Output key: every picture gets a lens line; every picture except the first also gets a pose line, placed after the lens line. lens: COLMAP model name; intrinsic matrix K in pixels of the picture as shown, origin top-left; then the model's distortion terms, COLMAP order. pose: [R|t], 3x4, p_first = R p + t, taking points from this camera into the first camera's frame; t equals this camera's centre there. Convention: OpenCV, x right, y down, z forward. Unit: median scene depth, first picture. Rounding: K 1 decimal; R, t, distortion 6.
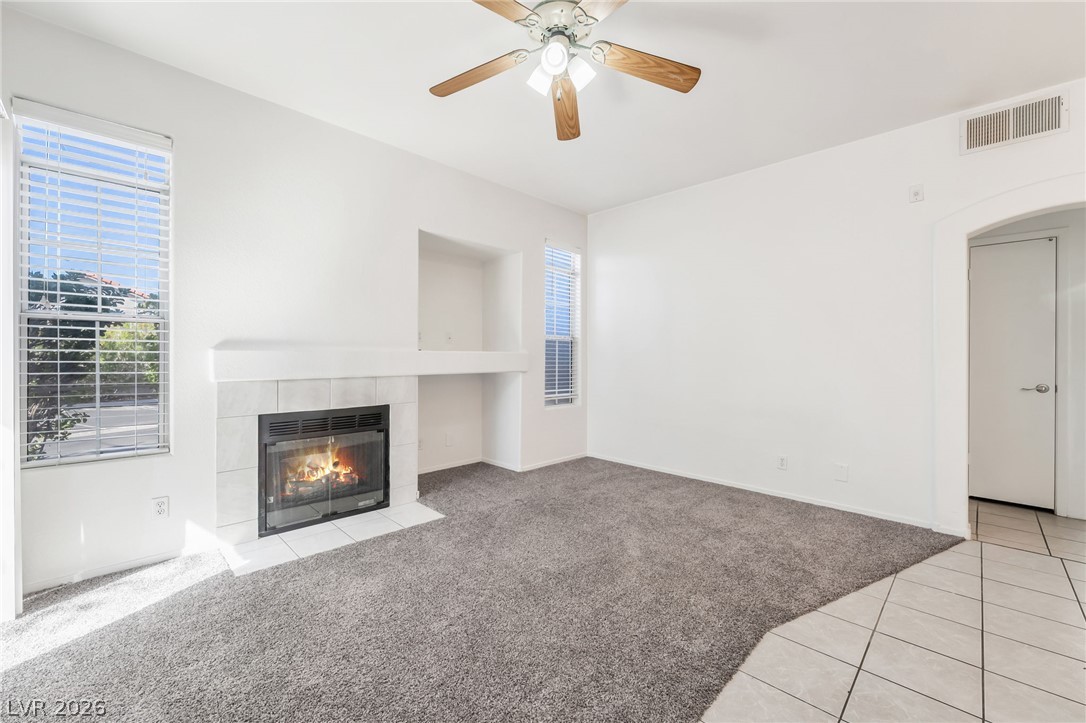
lens RADIAL K [[443.1, 0, 539.5], [0, 443.1, 355.5], [0, 0, 1]] dist [-0.001016, -0.000007]
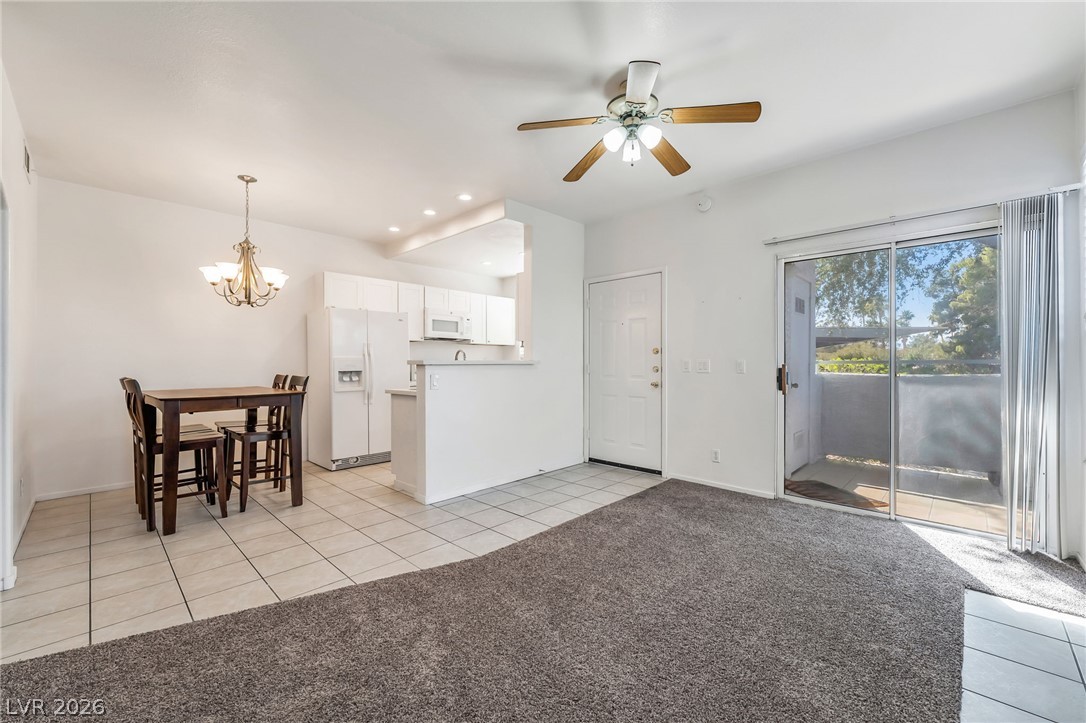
lens RADIAL K [[437.2, 0, 540.7], [0, 437.2, 364.6], [0, 0, 1]] dist [-0.000487, 0.000025]
pose [[-0.999881, -0.003389, -0.015066, 0.198575], [-0.003376, 0.999994, -0.000916, 0.003779], [0.015069, -0.000865, -0.999886, 1.373793]]
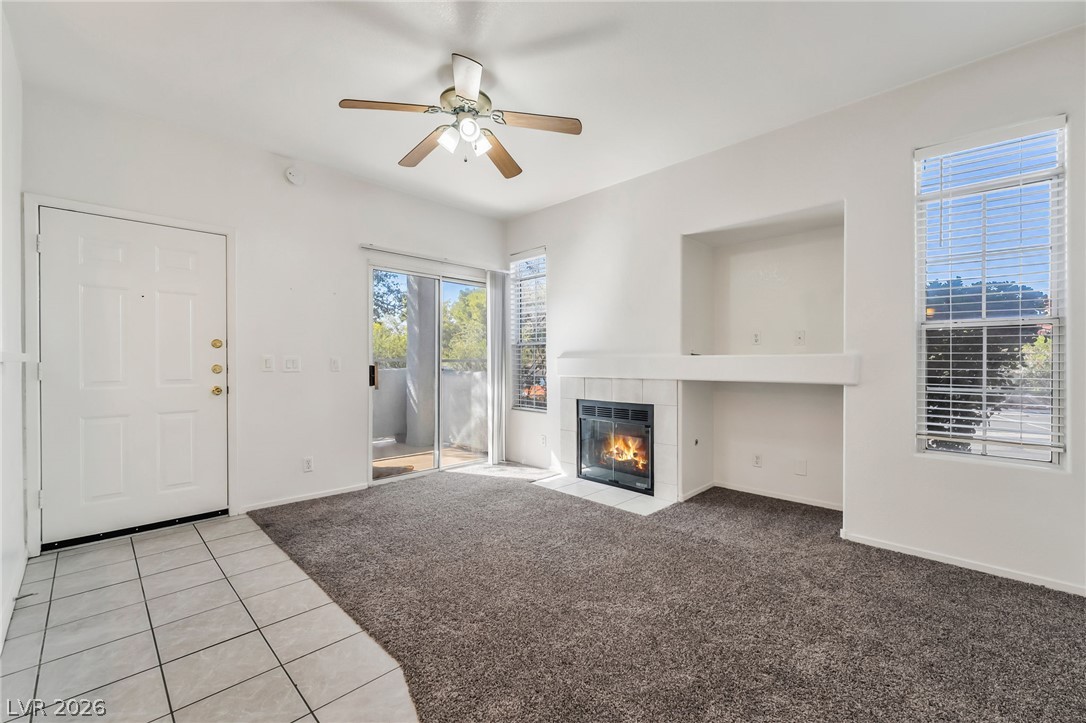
lens RADIAL K [[449.5, 0, 538.4], [0, 449.5, 359.8], [0, 0, 1]] dist [-0.000793, -0.000055]
pose [[-0.002651, -0.009623, -0.999950, 0.816079], [0.003687, 0.999947, -0.009633, 0.007842], [0.999990, -0.003712, -0.002615, 0.732092]]
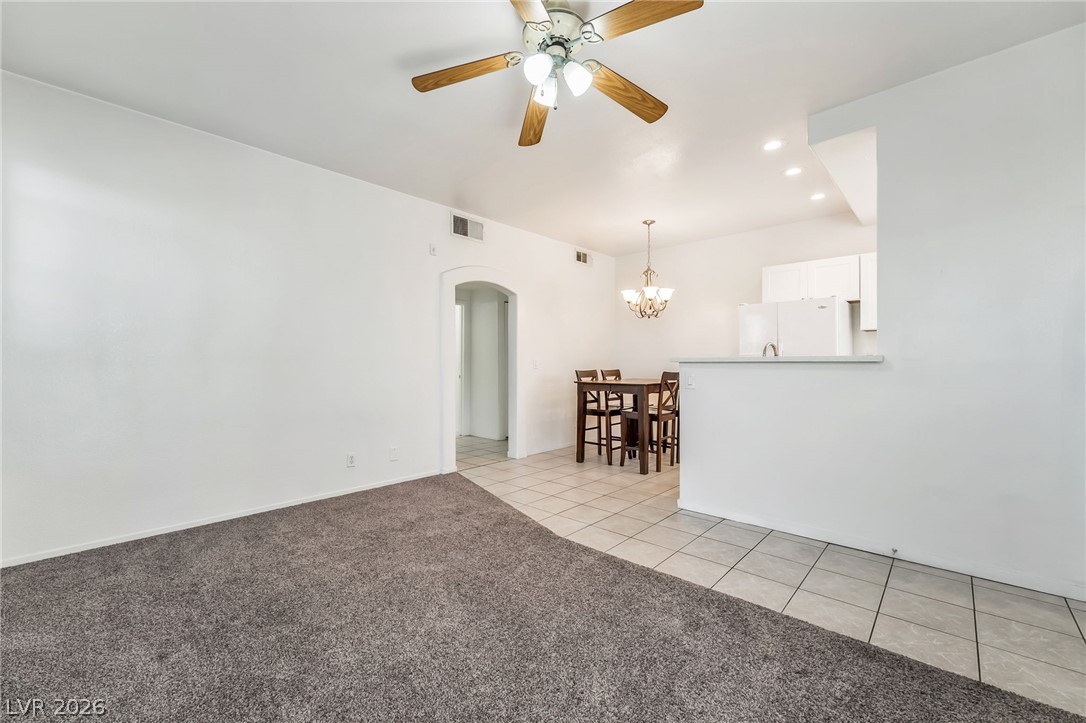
lens RADIAL K [[444.6, 0, 539.8], [0, 444.6, 360.8], [0, 0, 1]] dist [0.000499, 0.000029]
pose [[-0.035047, -0.003169, 0.999381, -0.591688], [-0.002319, 0.999993, 0.003089, -0.001764], [-0.999383, -0.002210, -0.035054, 0.647587]]
